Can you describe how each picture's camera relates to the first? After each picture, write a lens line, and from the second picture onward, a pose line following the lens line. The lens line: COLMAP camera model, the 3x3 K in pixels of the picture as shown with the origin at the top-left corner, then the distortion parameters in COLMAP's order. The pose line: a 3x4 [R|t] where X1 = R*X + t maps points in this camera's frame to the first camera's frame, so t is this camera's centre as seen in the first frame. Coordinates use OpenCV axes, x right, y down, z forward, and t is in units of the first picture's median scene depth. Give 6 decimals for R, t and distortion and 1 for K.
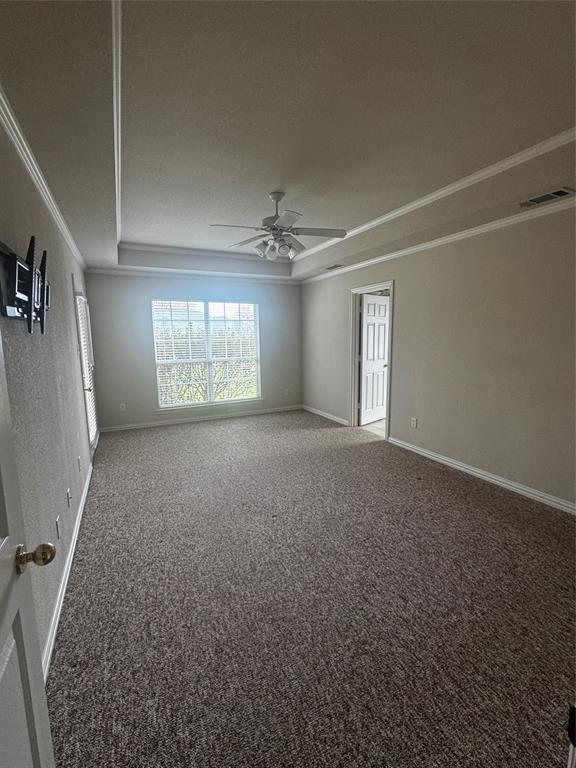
lens RADIAL K [[338.1, 0, 288.0], [0, 338.1, 384.0], [0, 0, 1]] dist [0.000013, -0.000015]
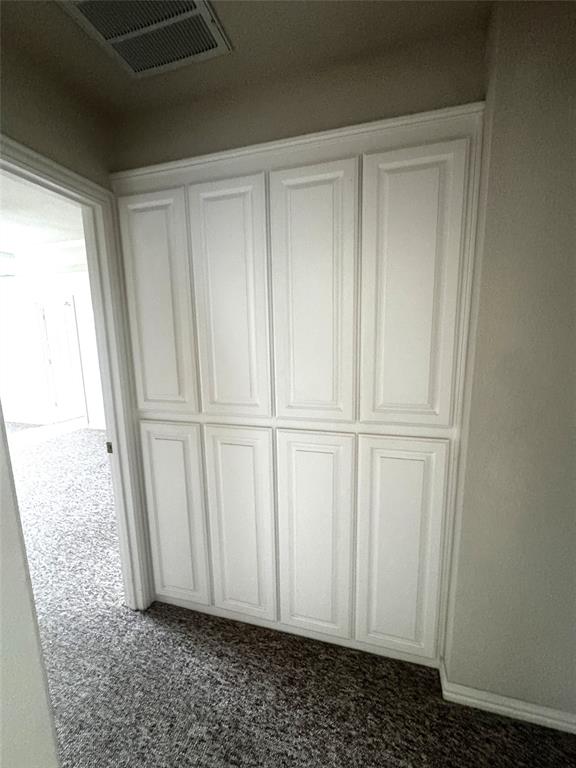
lens RADIAL K [[311.1, 0, 288.0], [0, 311.1, 384.0], [0, 0, 1]] dist [-0.000565, -0.000054]
pose [[0.667196, -0.116488, 0.735718, -0.064216], [0.114201, 0.992016, 0.053503, 0.085431], [-0.736076, 0.048323, 0.675172, -0.650267]]
